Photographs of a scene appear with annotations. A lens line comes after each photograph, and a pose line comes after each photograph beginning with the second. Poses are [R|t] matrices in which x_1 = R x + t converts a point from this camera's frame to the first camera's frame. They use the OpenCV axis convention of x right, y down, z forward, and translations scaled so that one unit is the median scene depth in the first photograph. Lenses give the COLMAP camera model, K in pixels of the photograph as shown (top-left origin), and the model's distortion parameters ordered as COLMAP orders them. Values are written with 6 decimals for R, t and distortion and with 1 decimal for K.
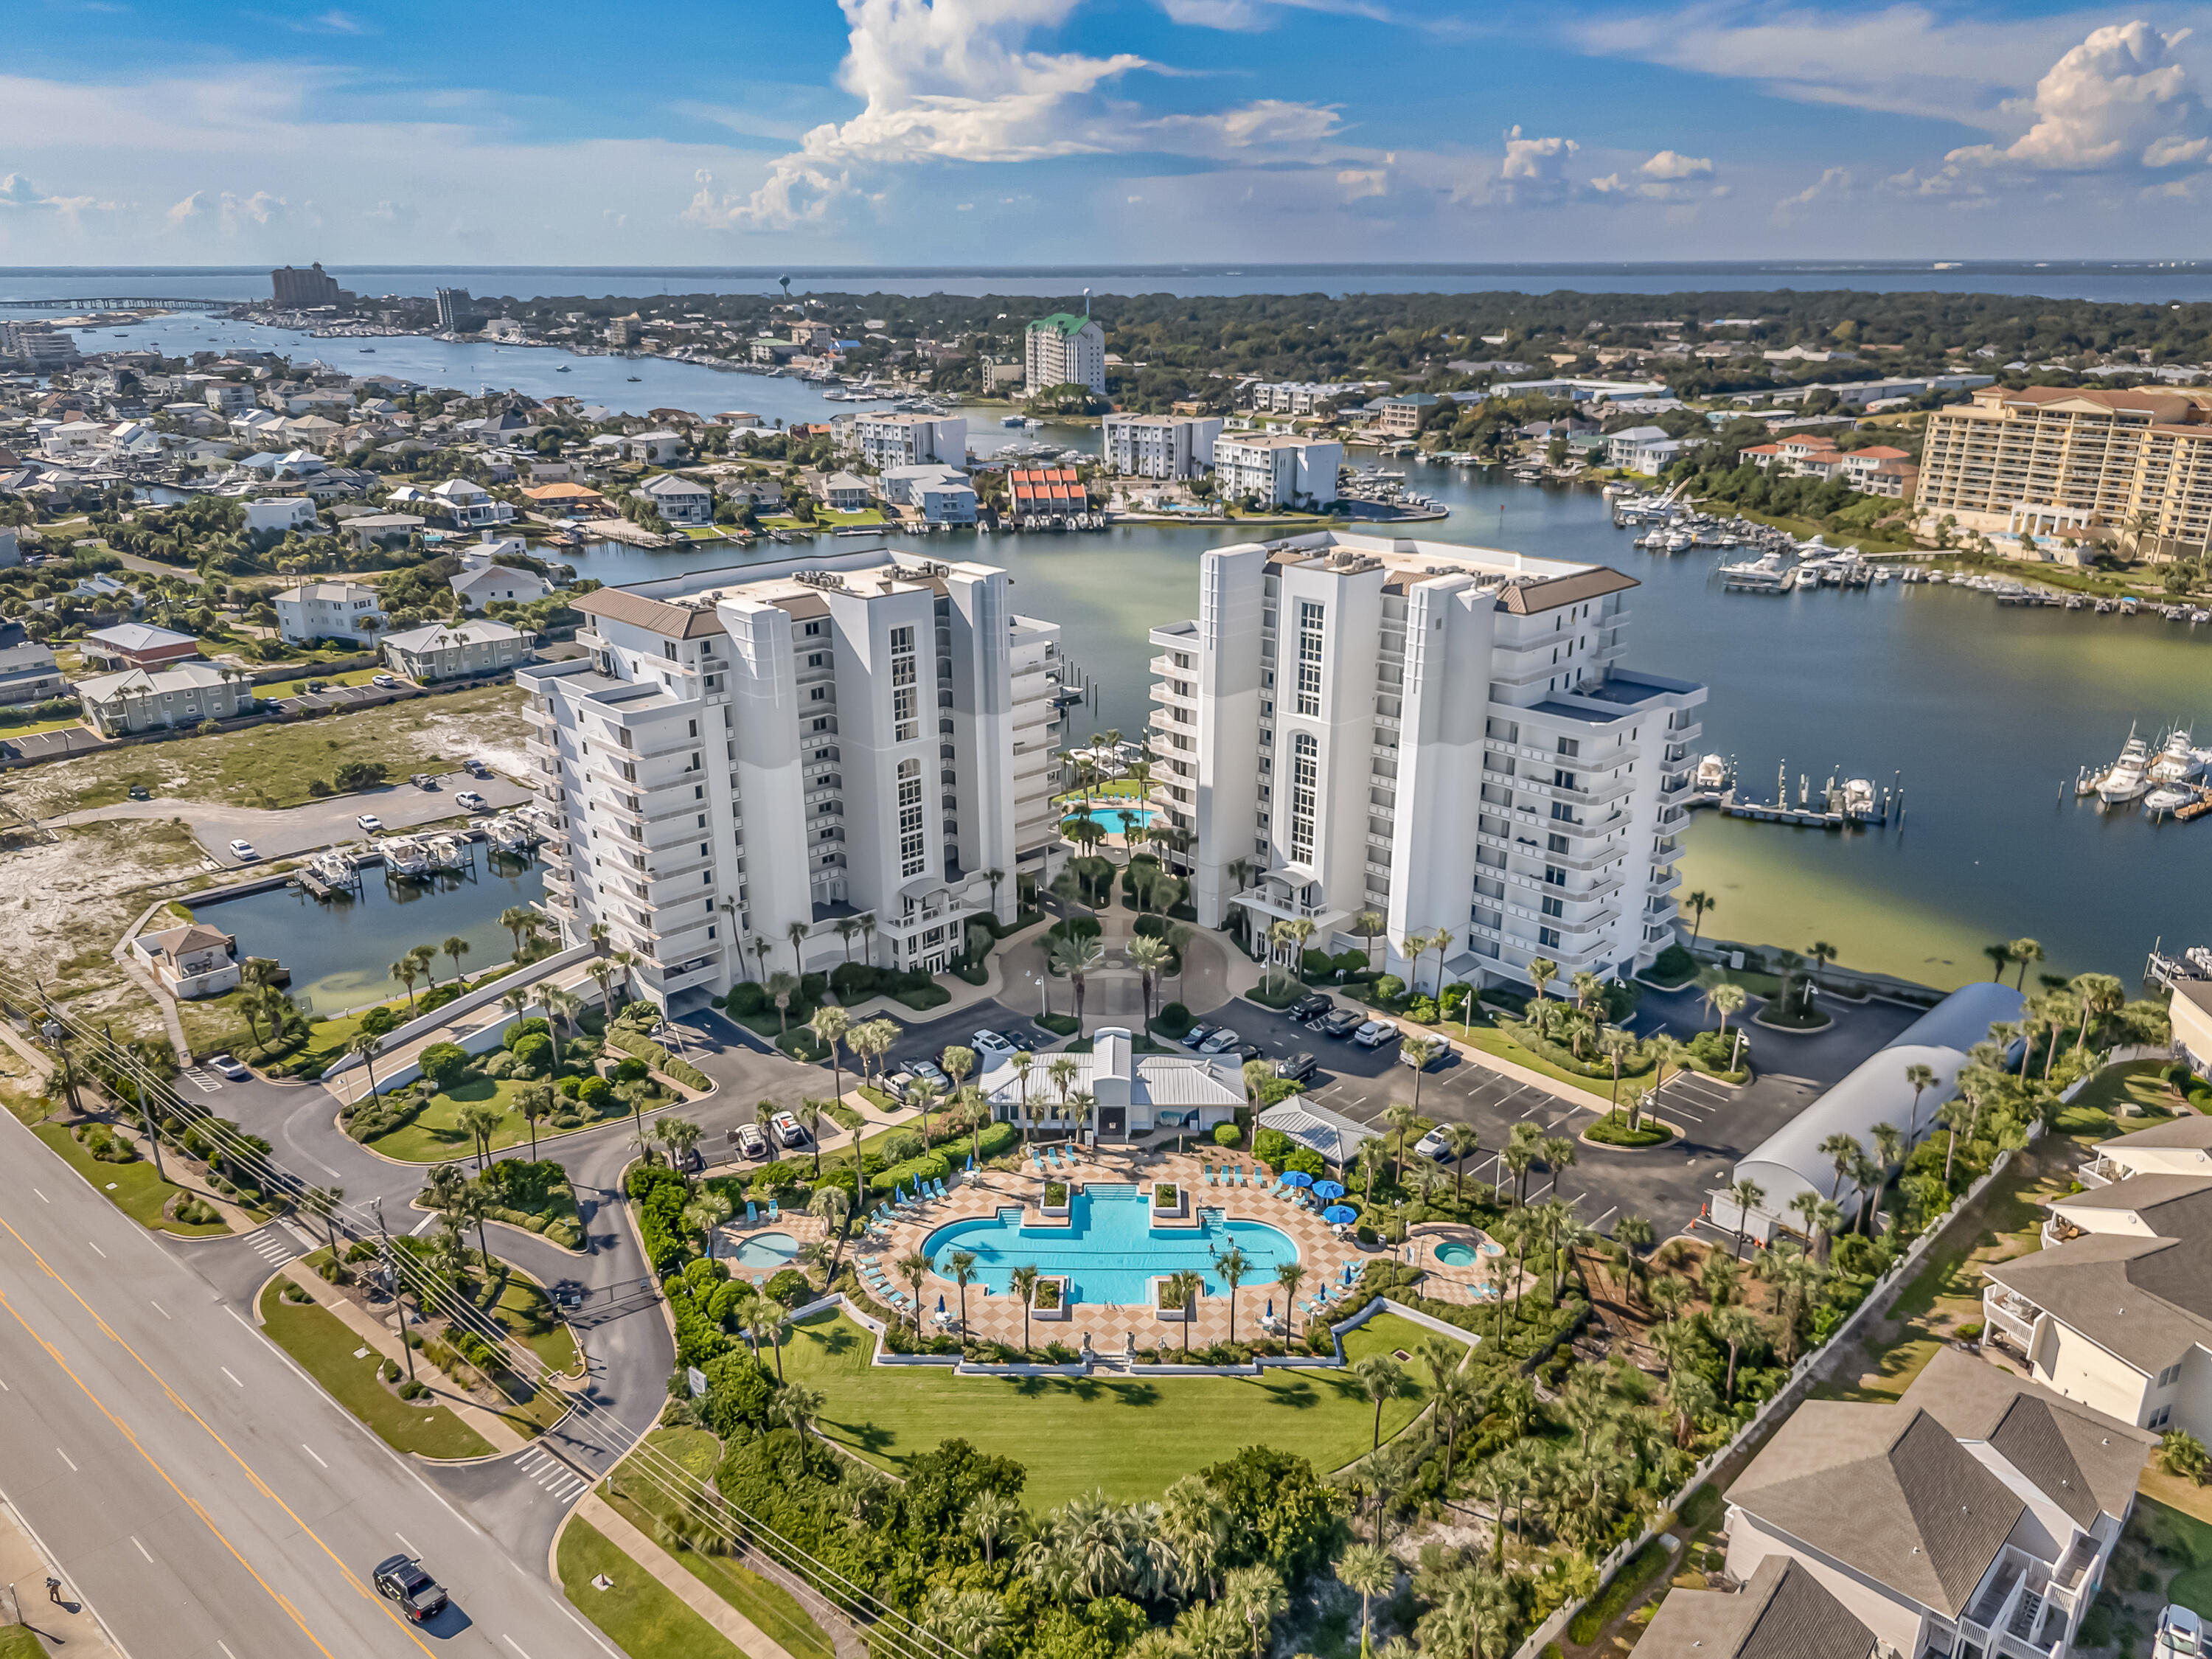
lens RADIAL K [[1589.3, 0, 1106.0], [0, 1589.3, 829.5], [0, 0, 1]] dist [0.075961, -0.090171]
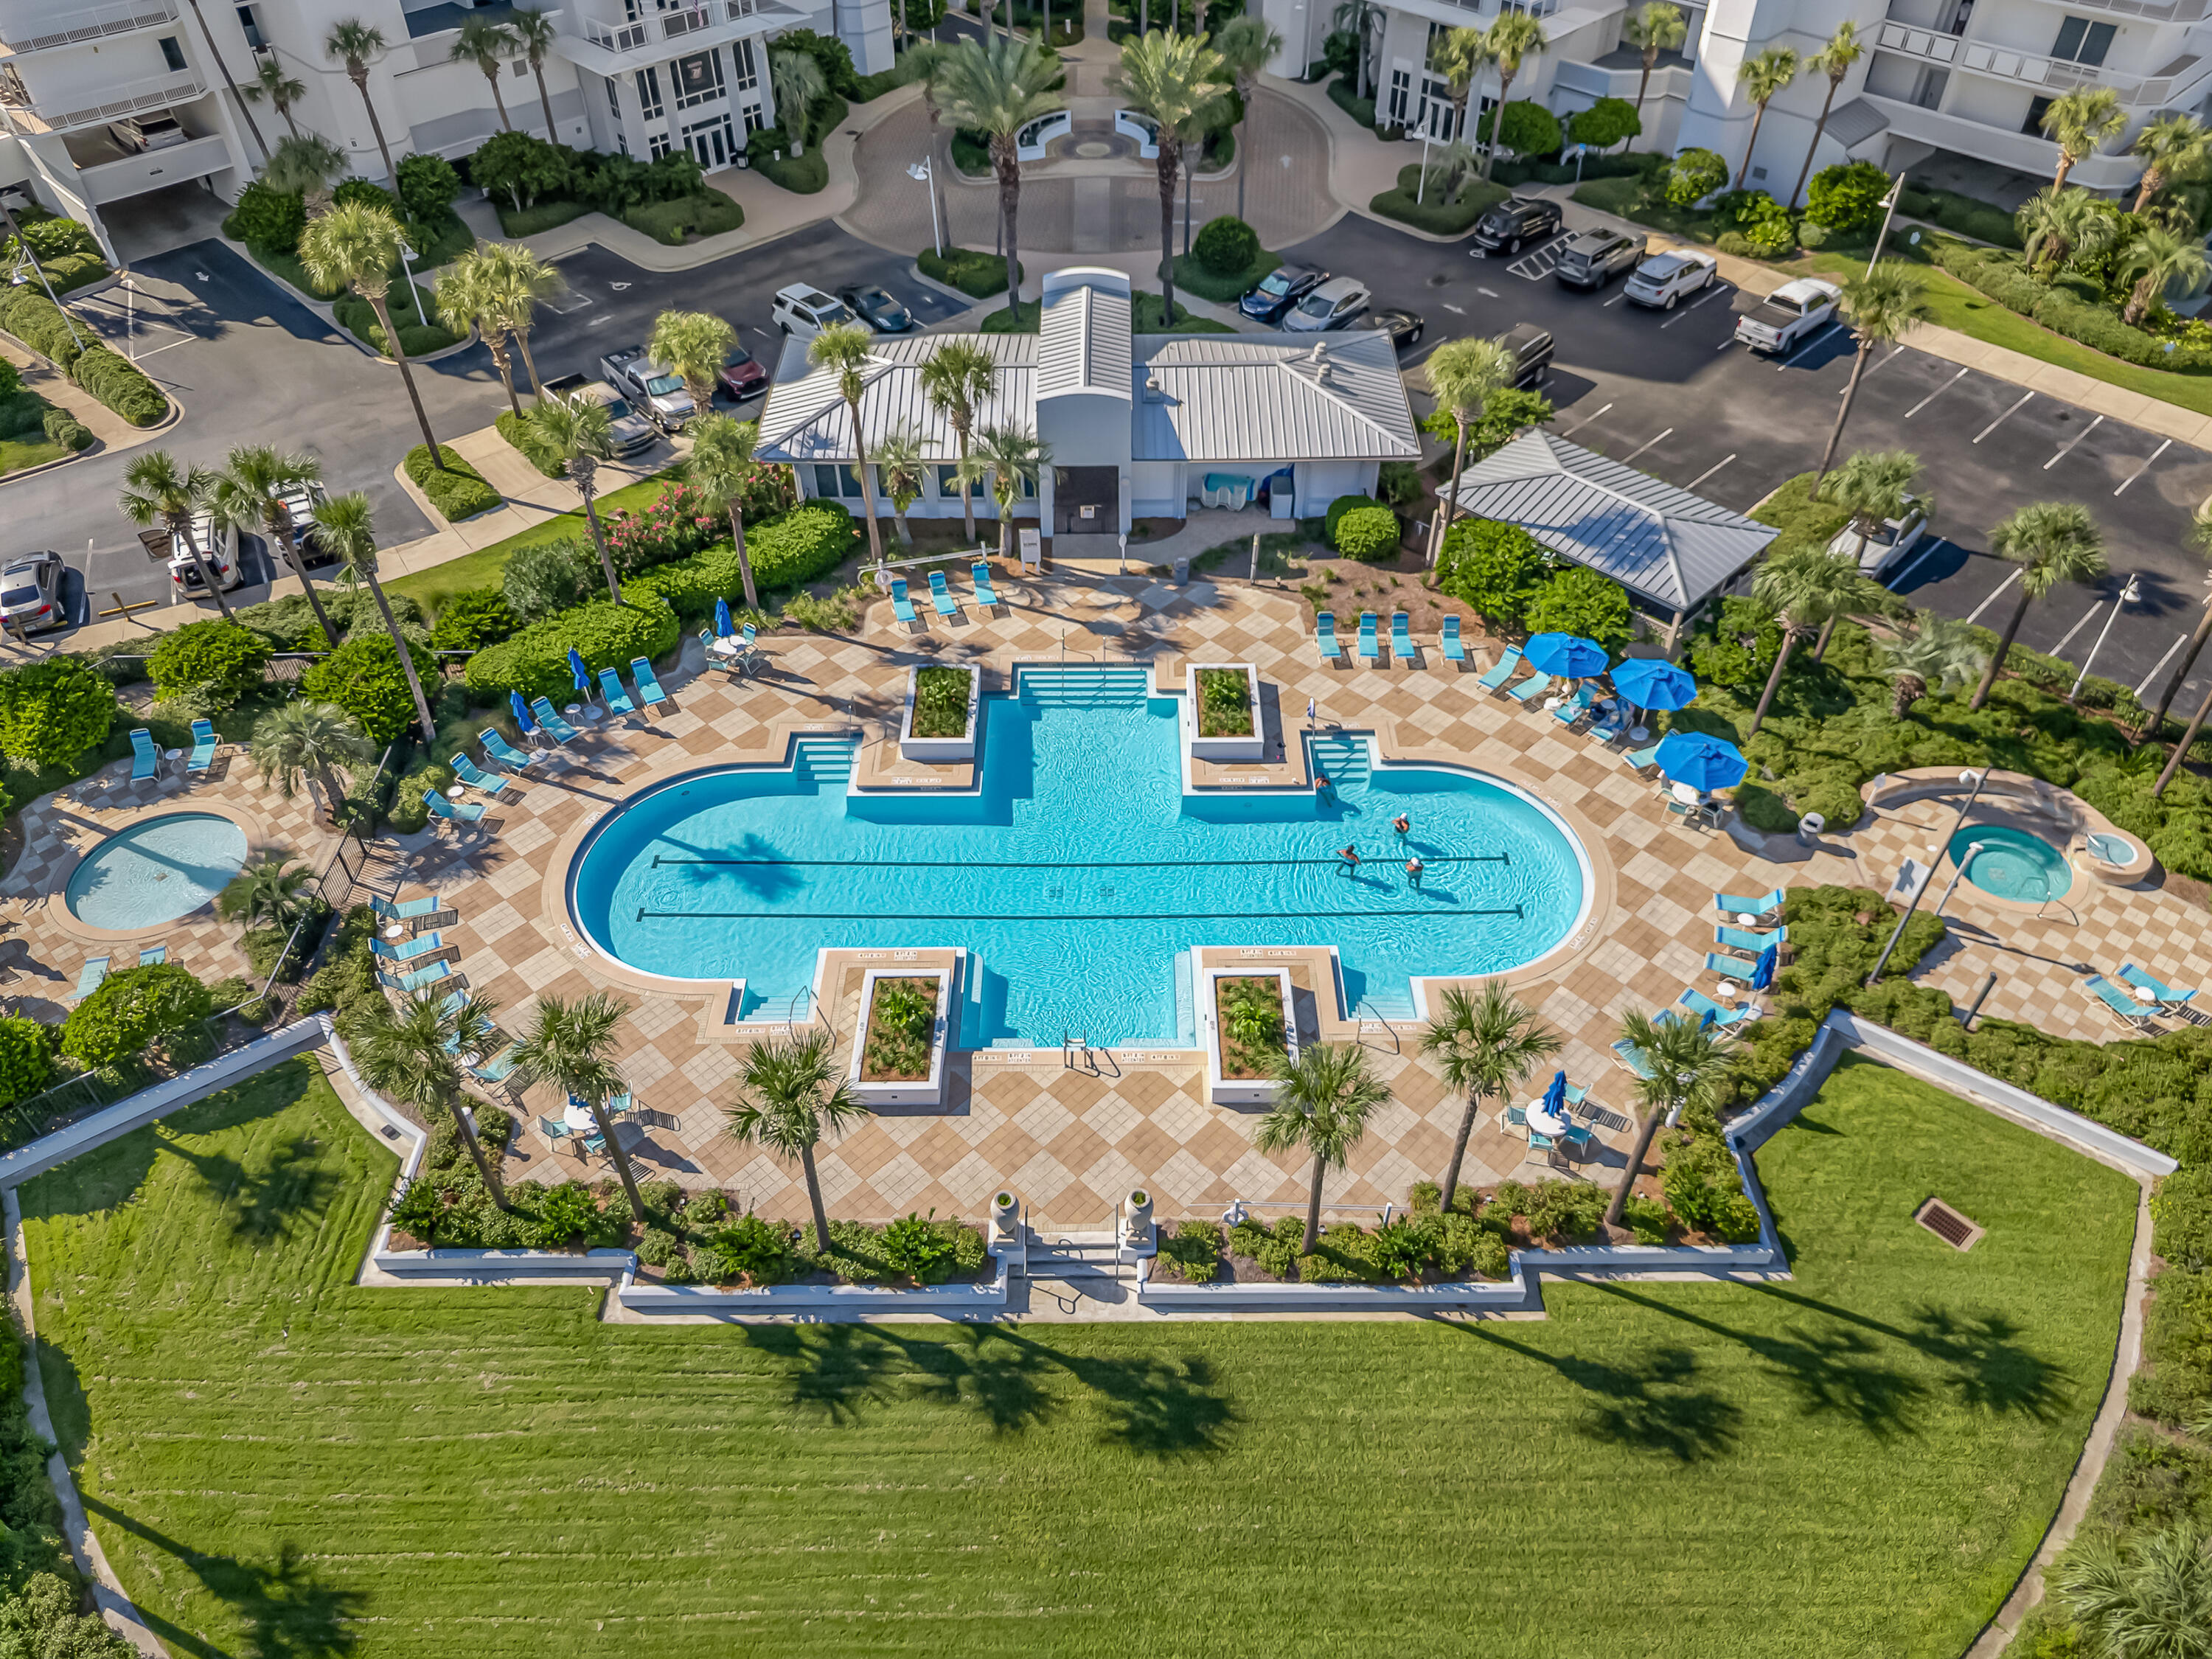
lens RADIAL K [[1589.3, 0, 1106.0], [0, 1589.3, 829.5], [0, 0, 1]] dist [0.075961, -0.090171]
pose [[0.999927, -0.011271, 0.004416, 0.006139], [0.008460, 0.911601, 0.410990, 0.091688], [-0.008658, -0.410922, 0.911629, 0.592835]]
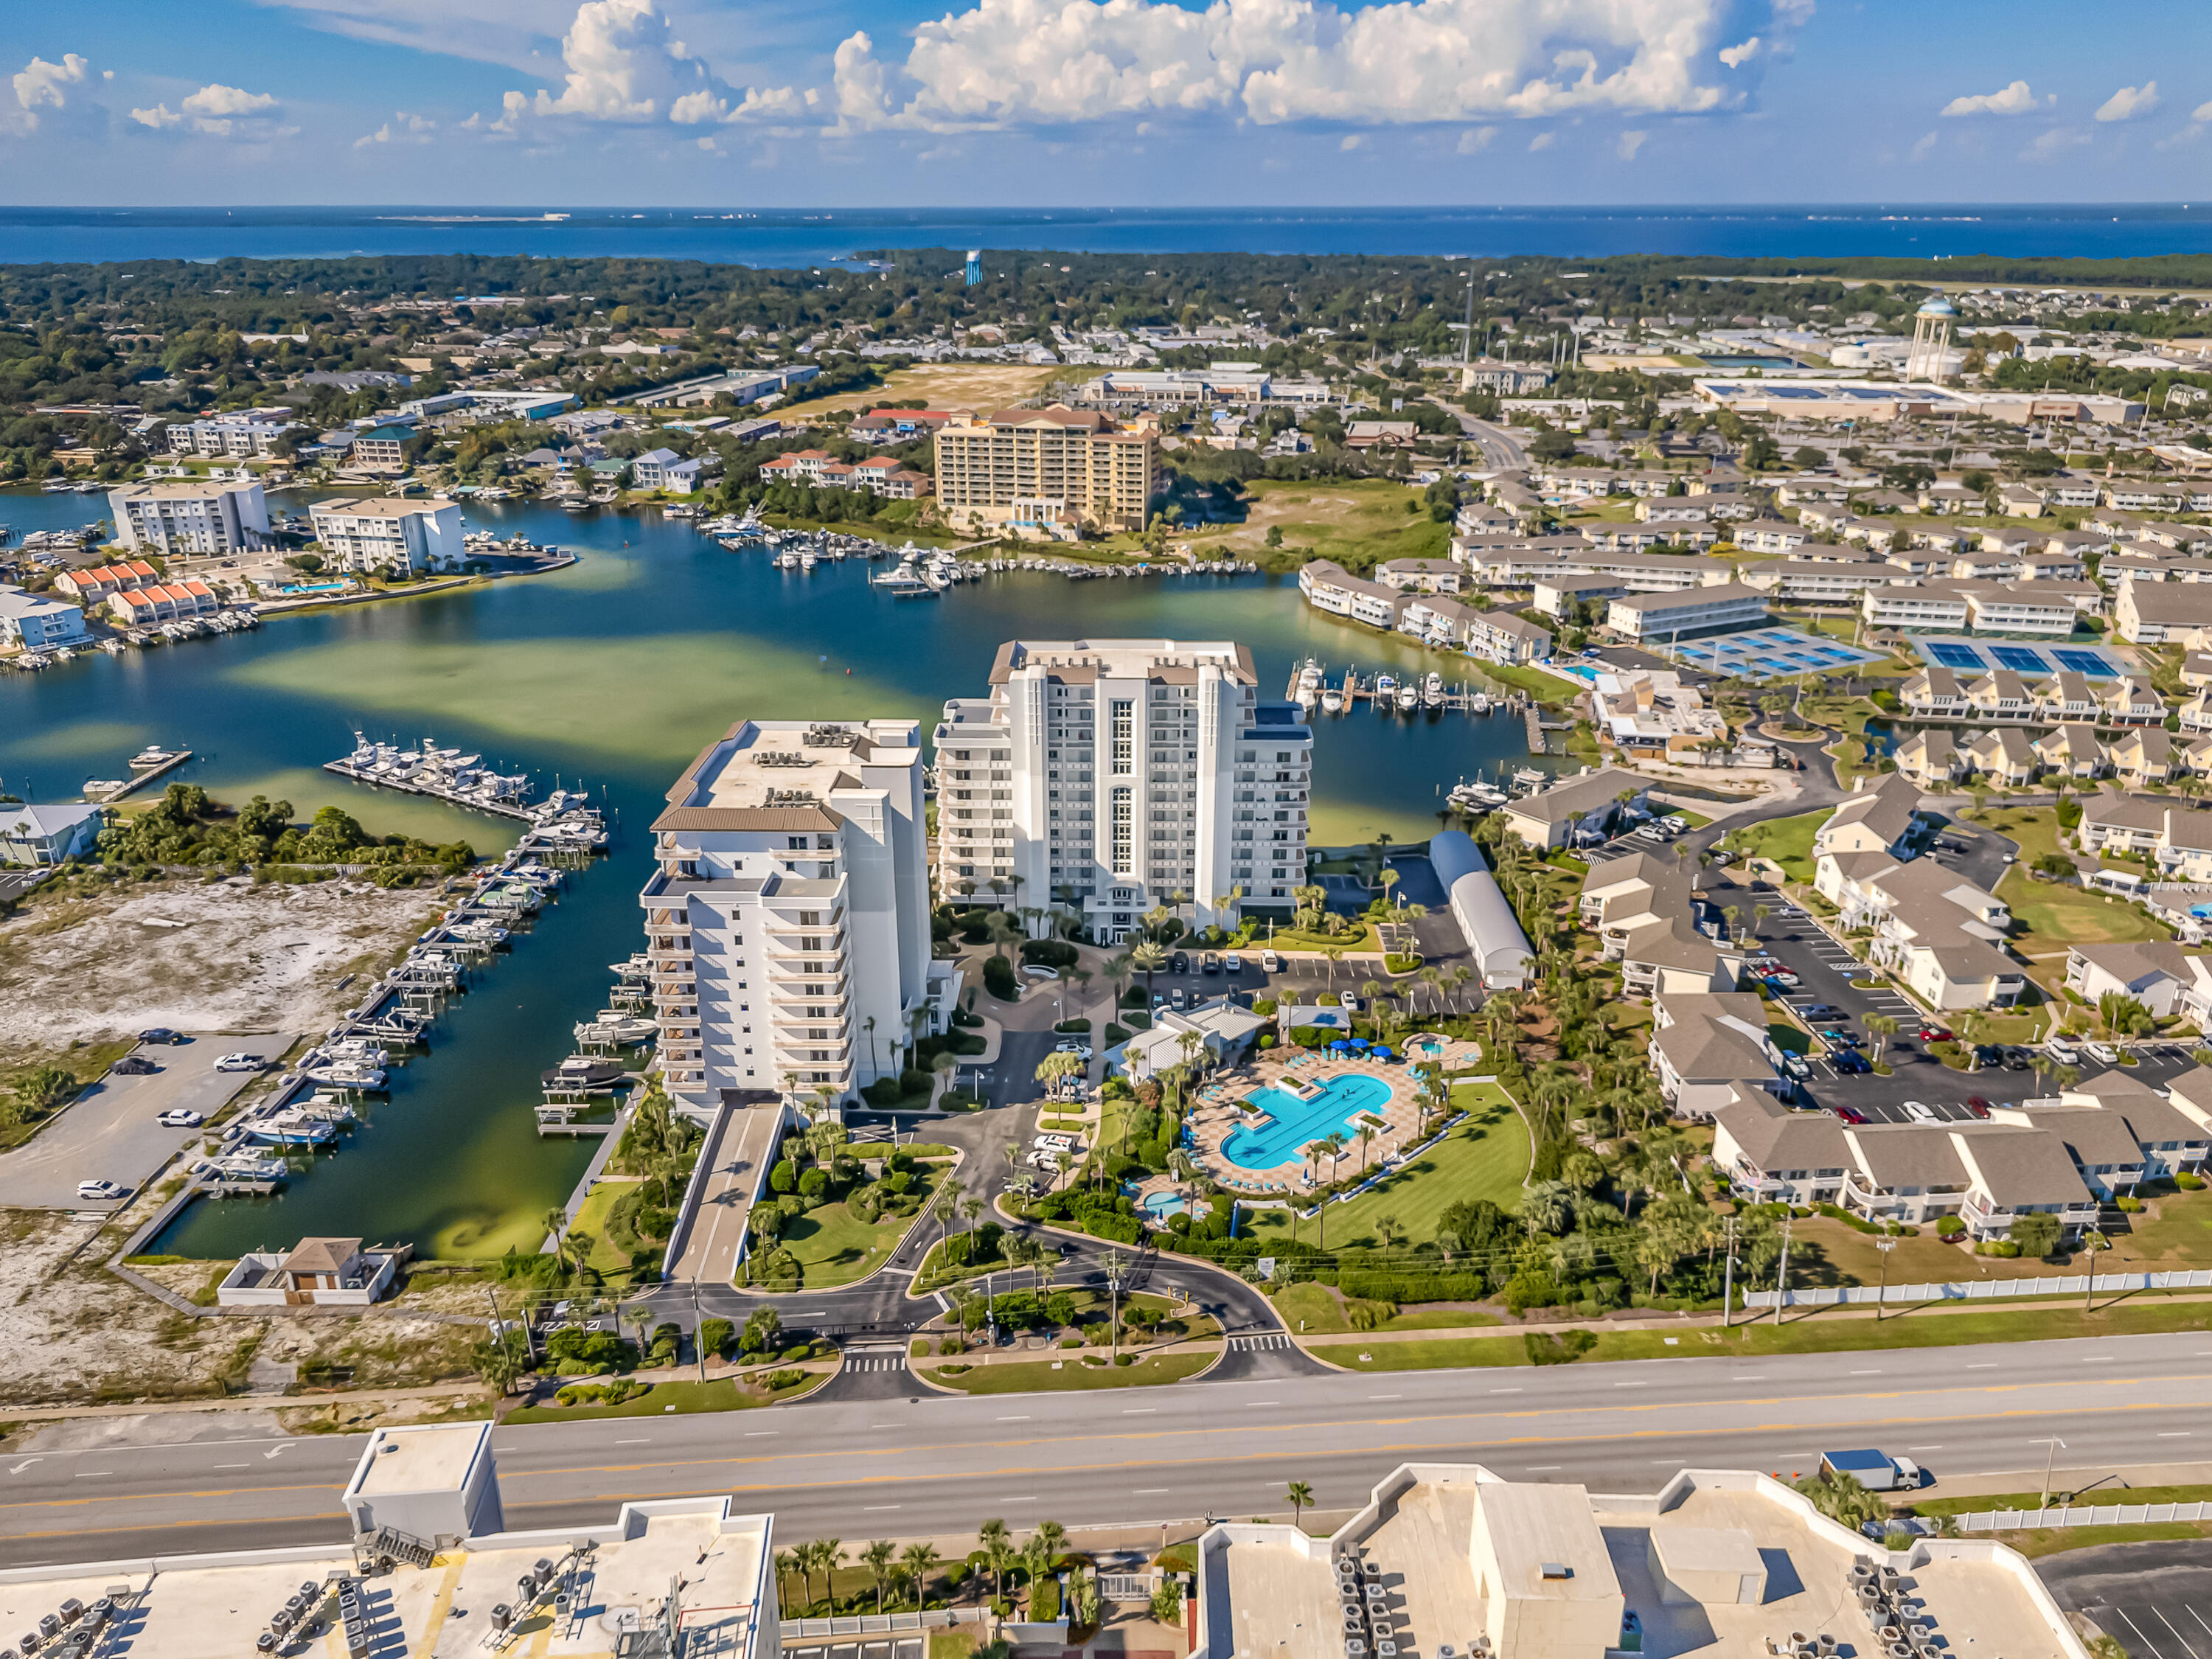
lens RADIAL K [[1589.3, 0, 1106.0], [0, 1589.3, 829.5], [0, 0, 1]] dist [0.075961, -0.090171]
pose [[0.715062, -0.254142, 0.651228, -1.021703], [0.234530, 0.964798, 0.118994, -0.240637], [-0.658545, 0.067644, 0.749495, -0.102097]]
